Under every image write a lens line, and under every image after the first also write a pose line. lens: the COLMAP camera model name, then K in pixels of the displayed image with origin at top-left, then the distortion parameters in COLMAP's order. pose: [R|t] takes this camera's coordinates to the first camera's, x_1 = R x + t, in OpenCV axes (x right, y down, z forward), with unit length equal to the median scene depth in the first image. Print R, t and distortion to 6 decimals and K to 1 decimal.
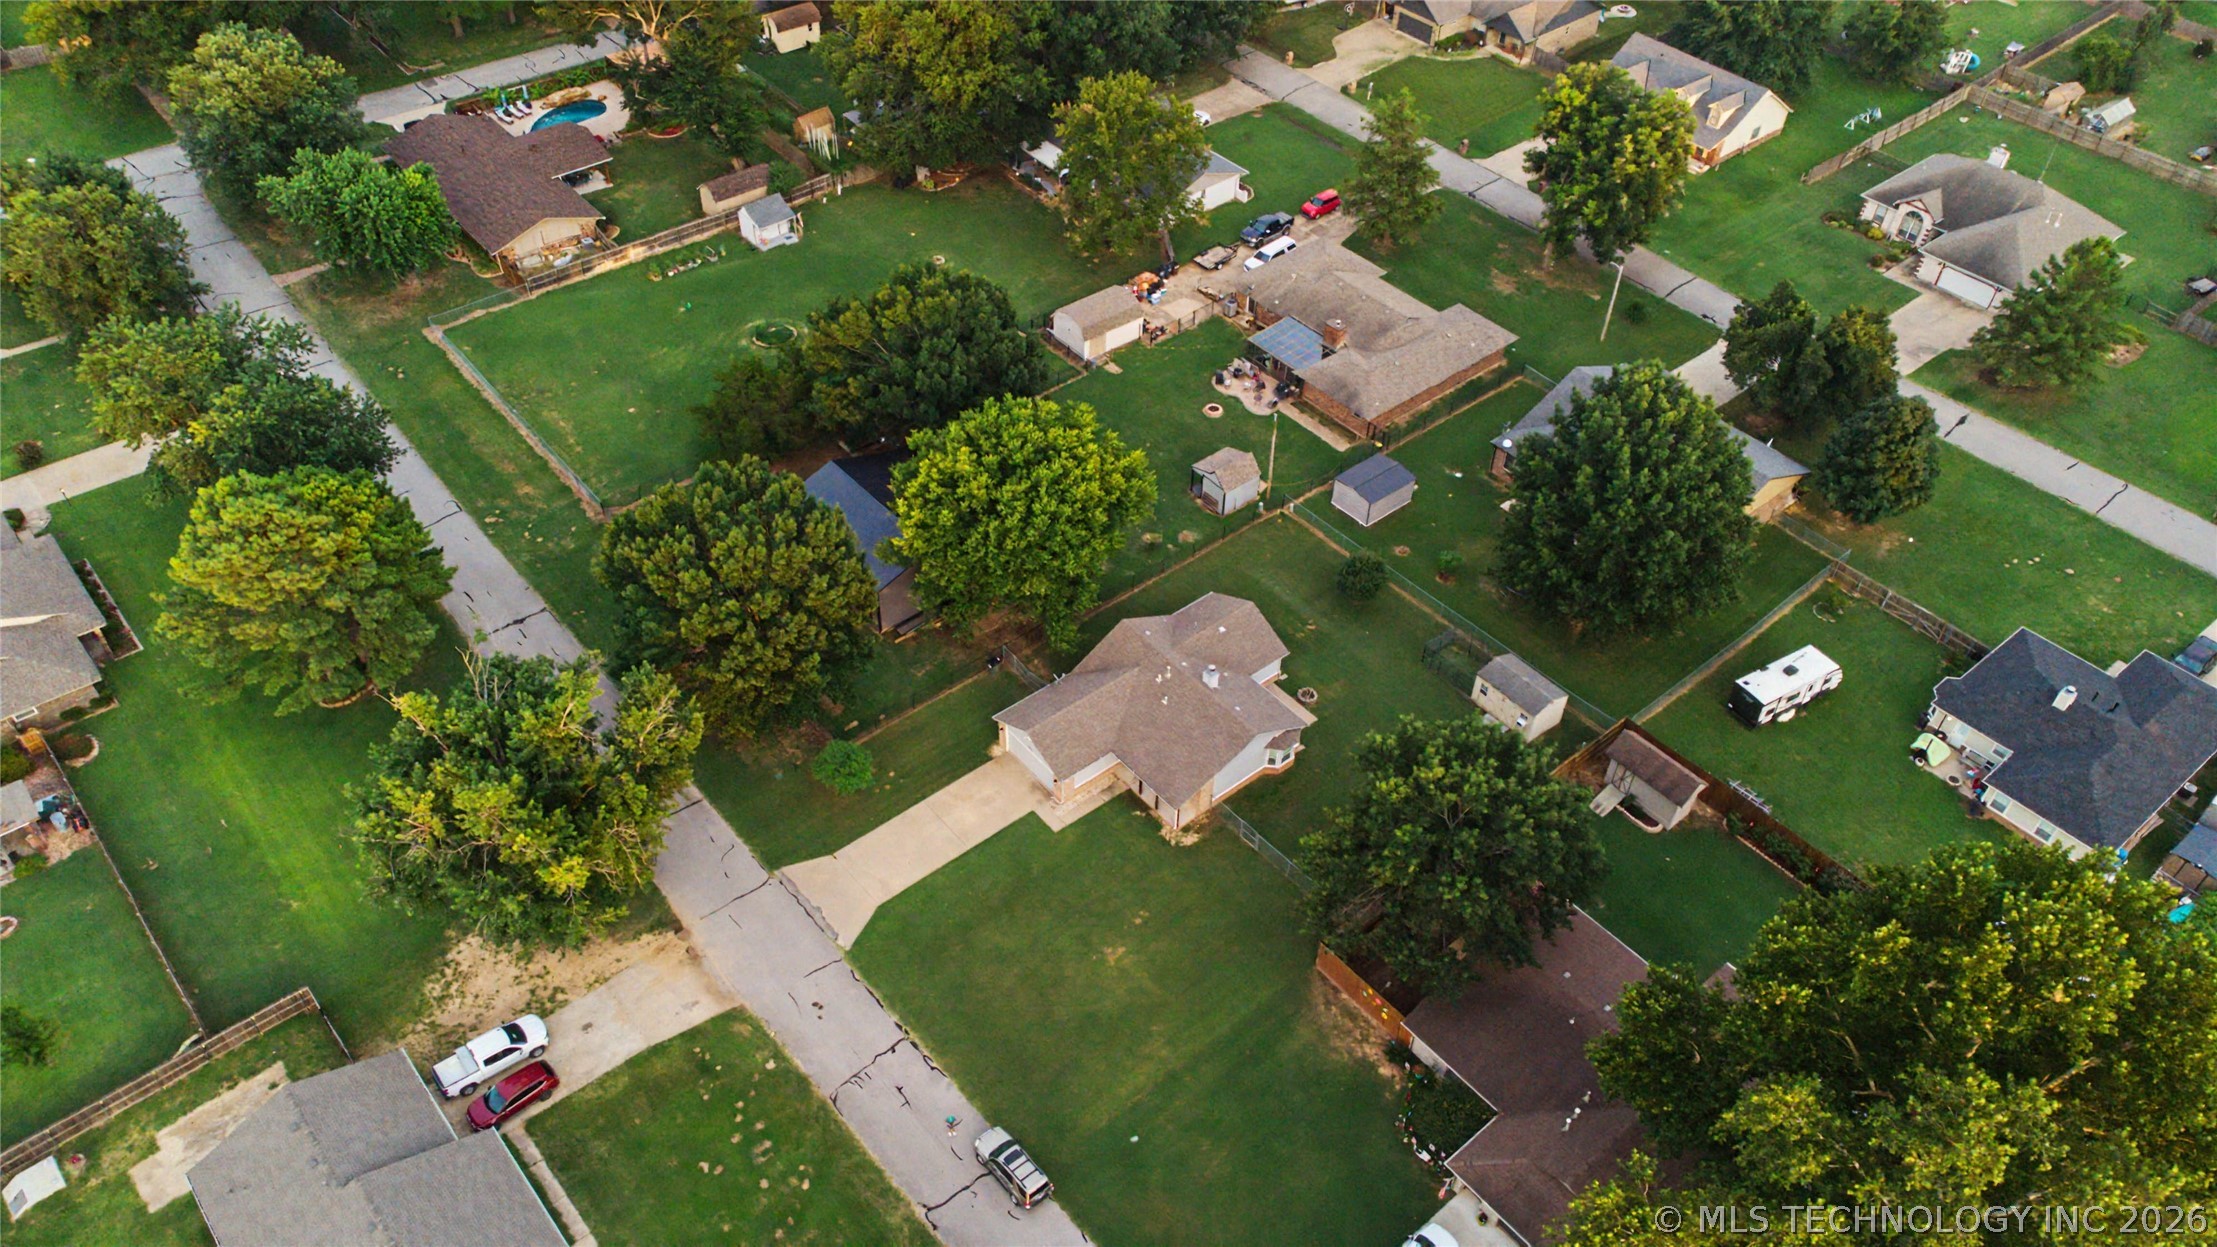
lens RADIAL K [[1640.2, 0, 1108.5], [0, 1640.2, 623.5], [0, 0, 1]] dist [0.106763, -0.123504]
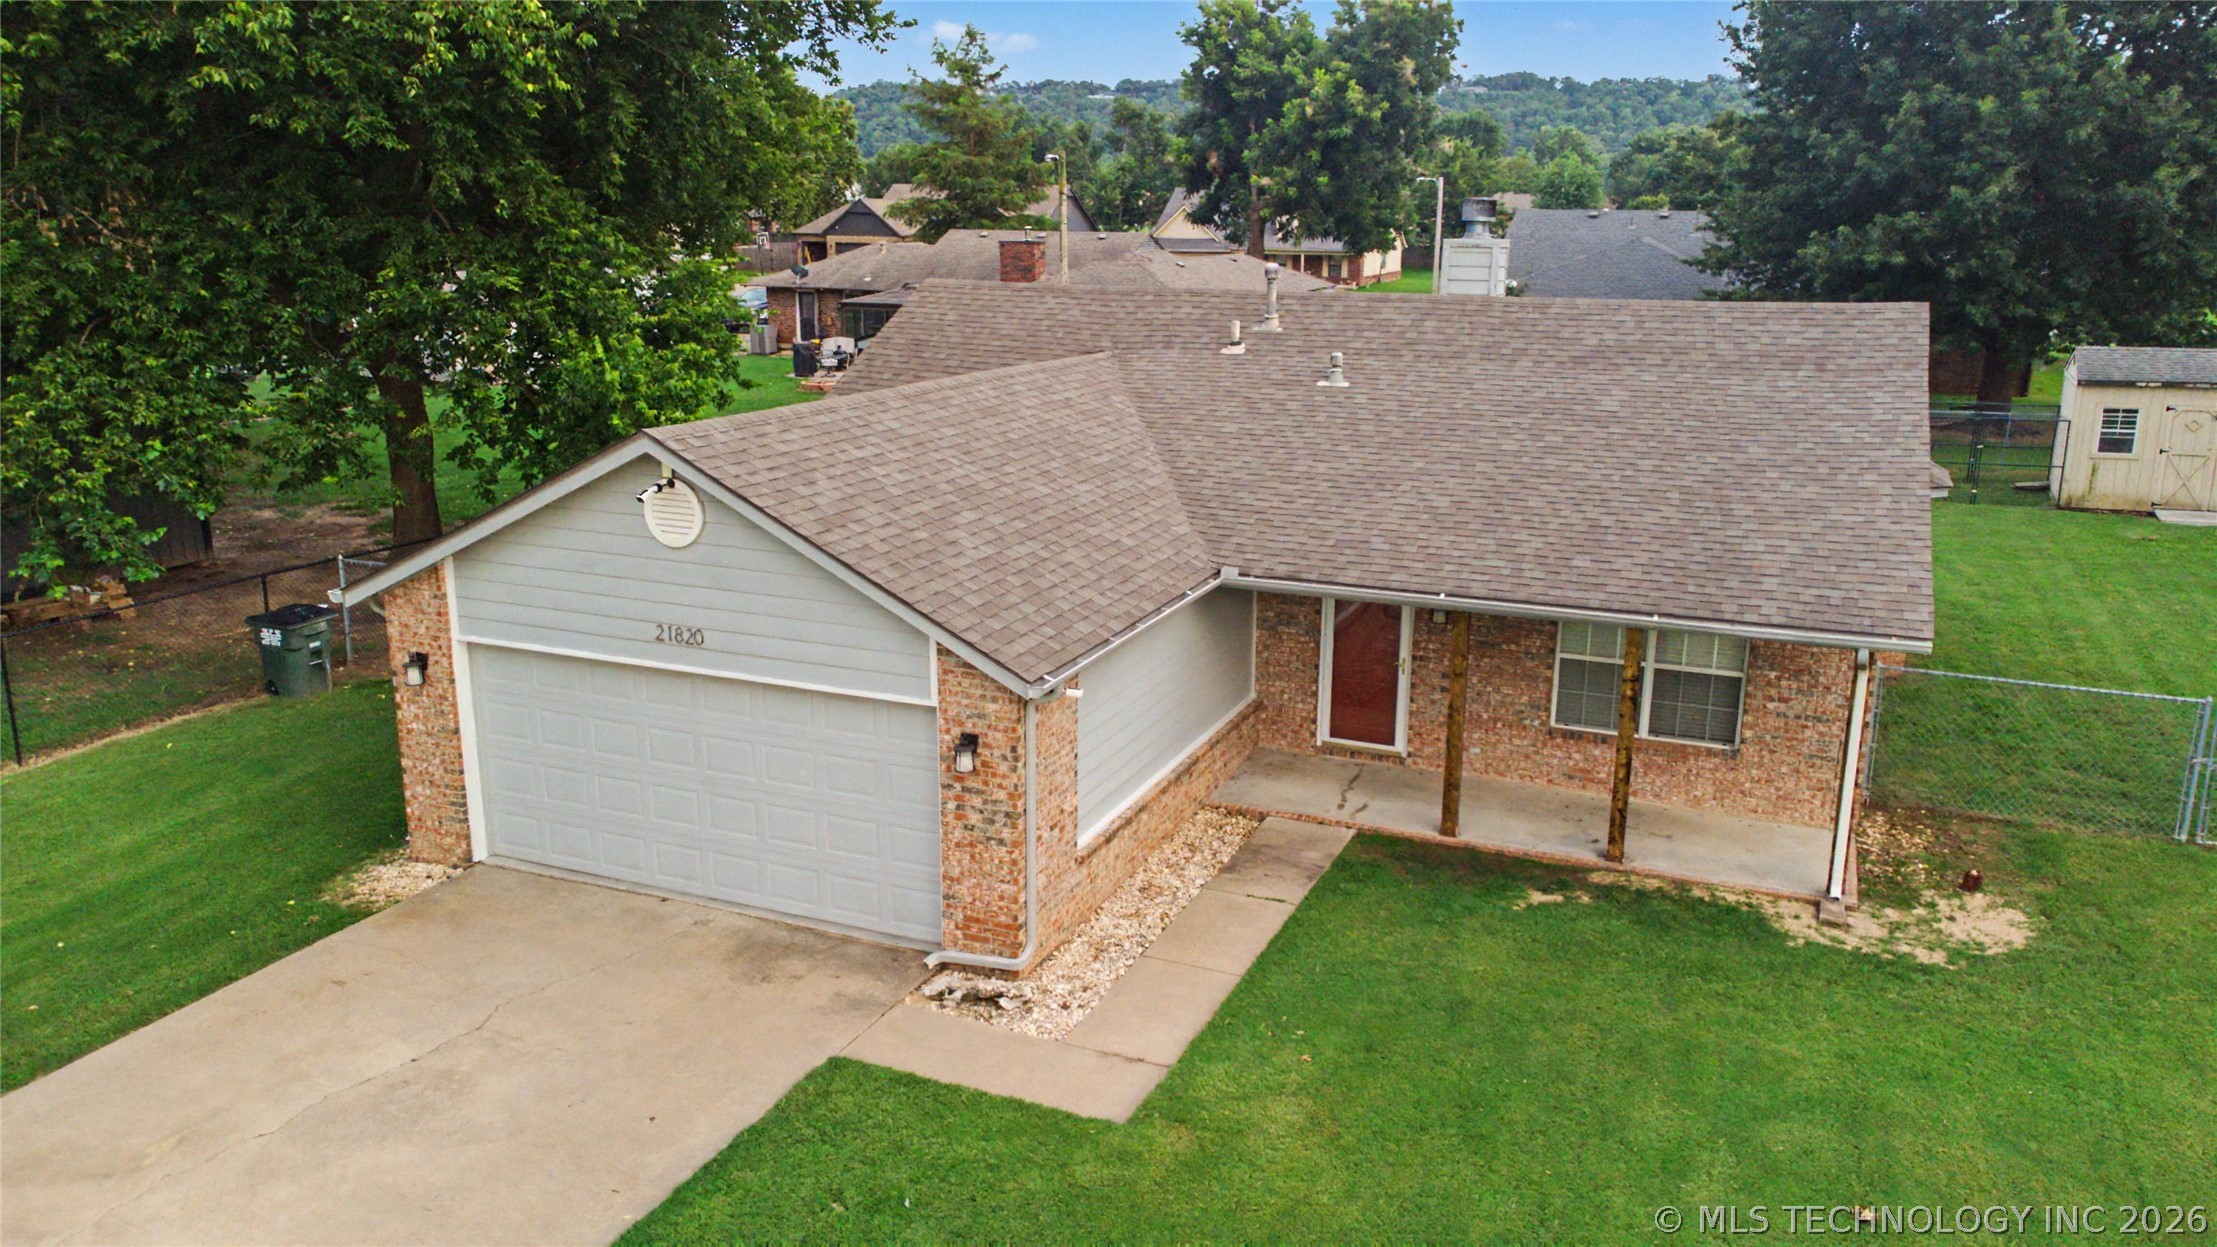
lens RADIAL K [[1640.2, 0, 1108.5], [0, 1640.2, 623.5], [0, 0, 1]] dist [0.106763, -0.123504]
pose [[0.890531, -0.139359, 0.433052, -0.072439], [0.329754, 0.853521, -0.403440, 0.136167], [-0.313396, 0.502077, 0.806041, 0.854270]]
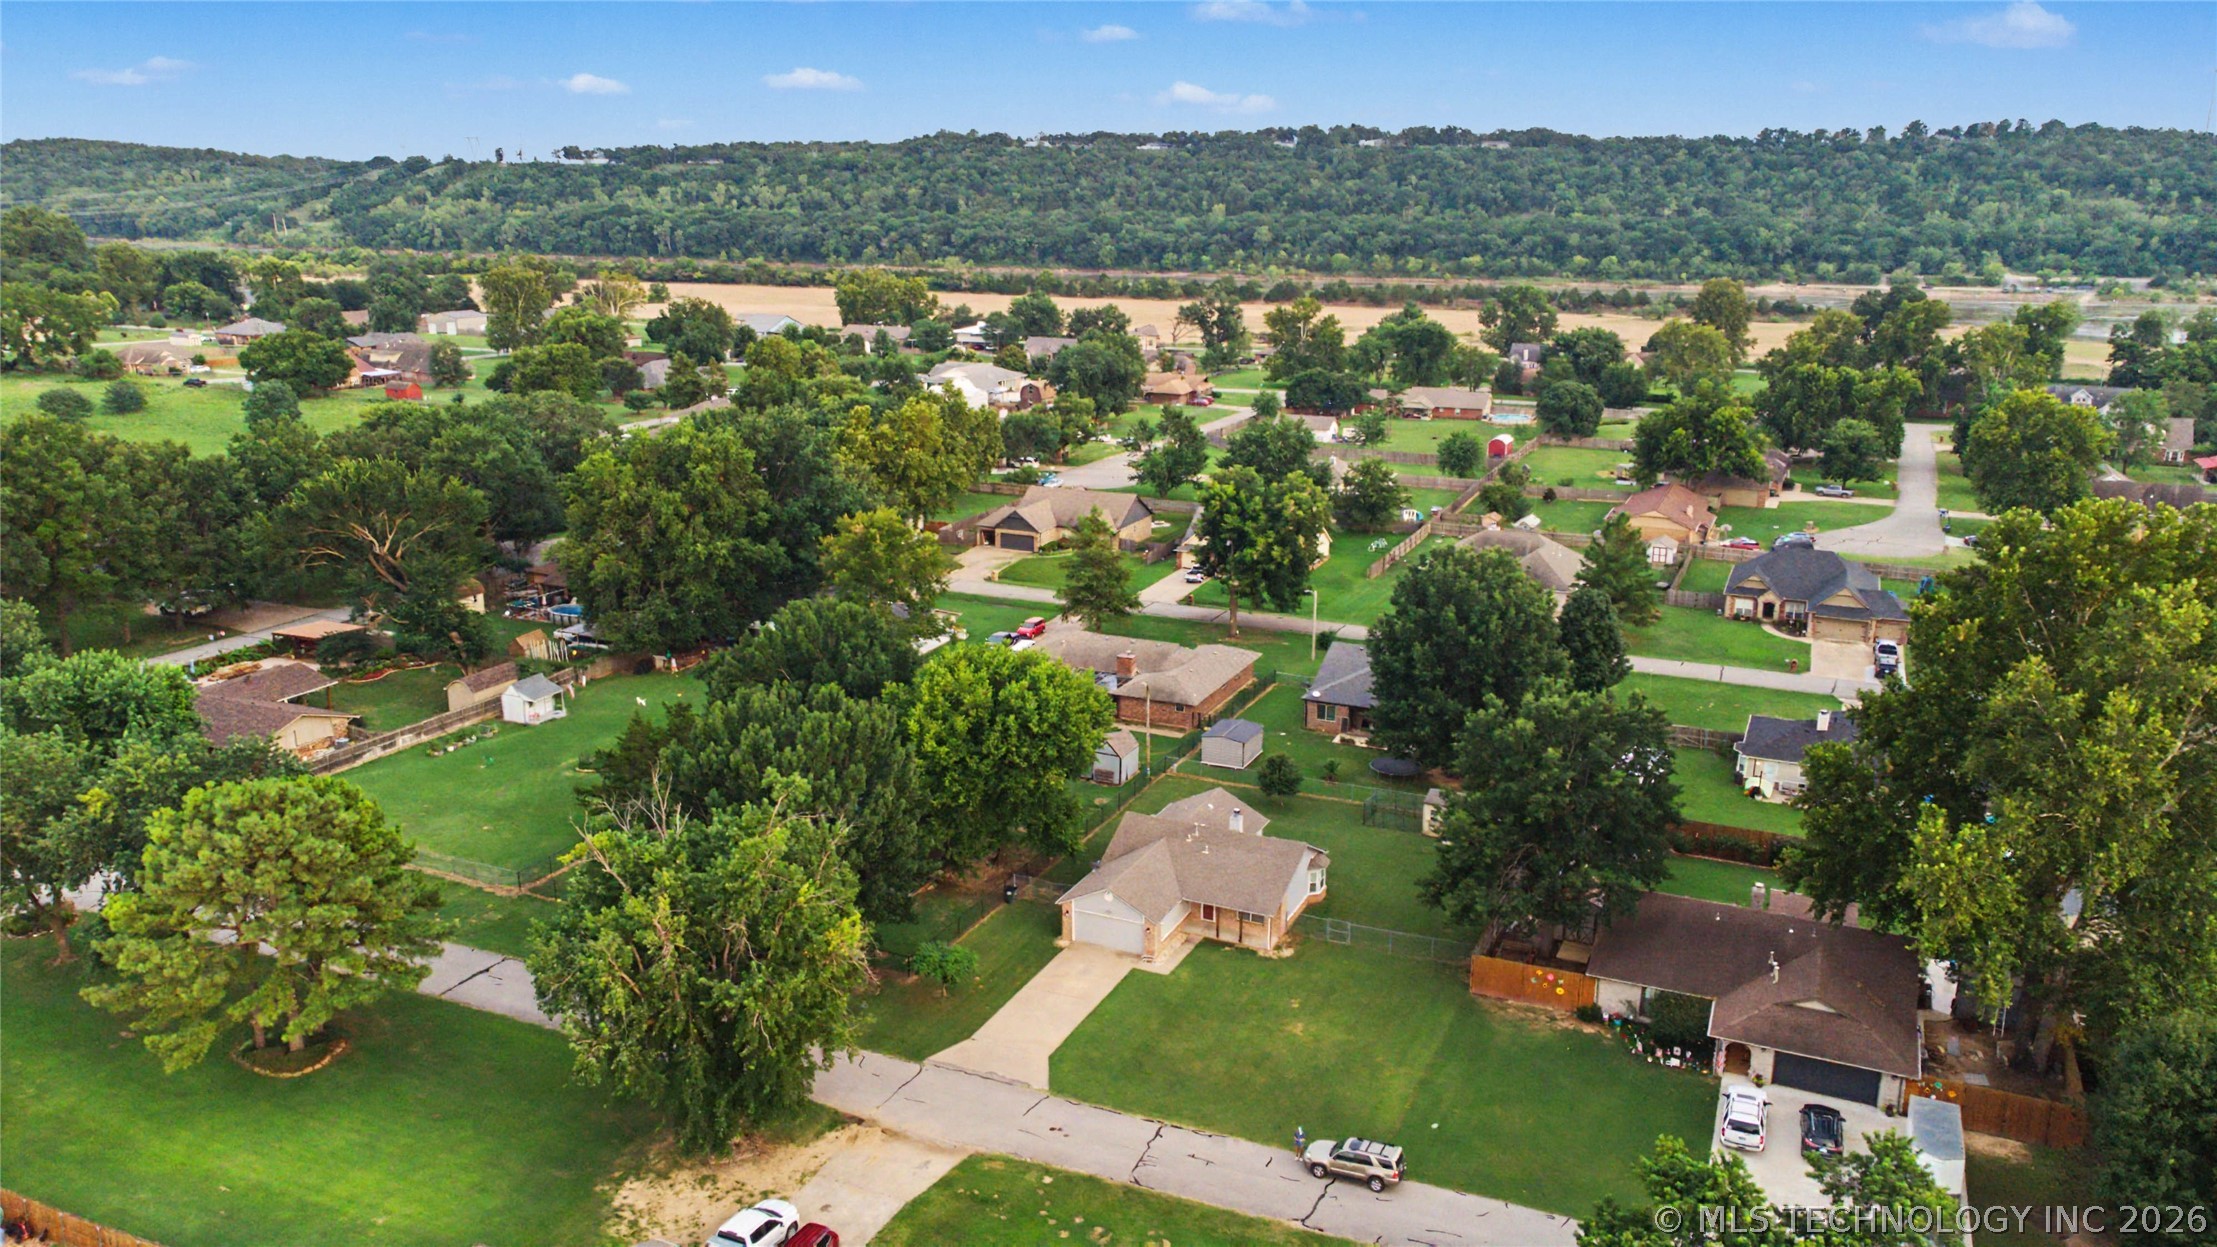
lens RADIAL K [[1633.9, 0, 1108.5], [0, 1633.9, 623.5], [0, 0, 1]] dist [0.063957, 0.003395]
pose [[0.902281, -0.132192, 0.410384, -0.417273], [0.310921, 0.858918, -0.406925, 0.318788], [-0.298694, 0.494757, 0.816086, 0.103898]]
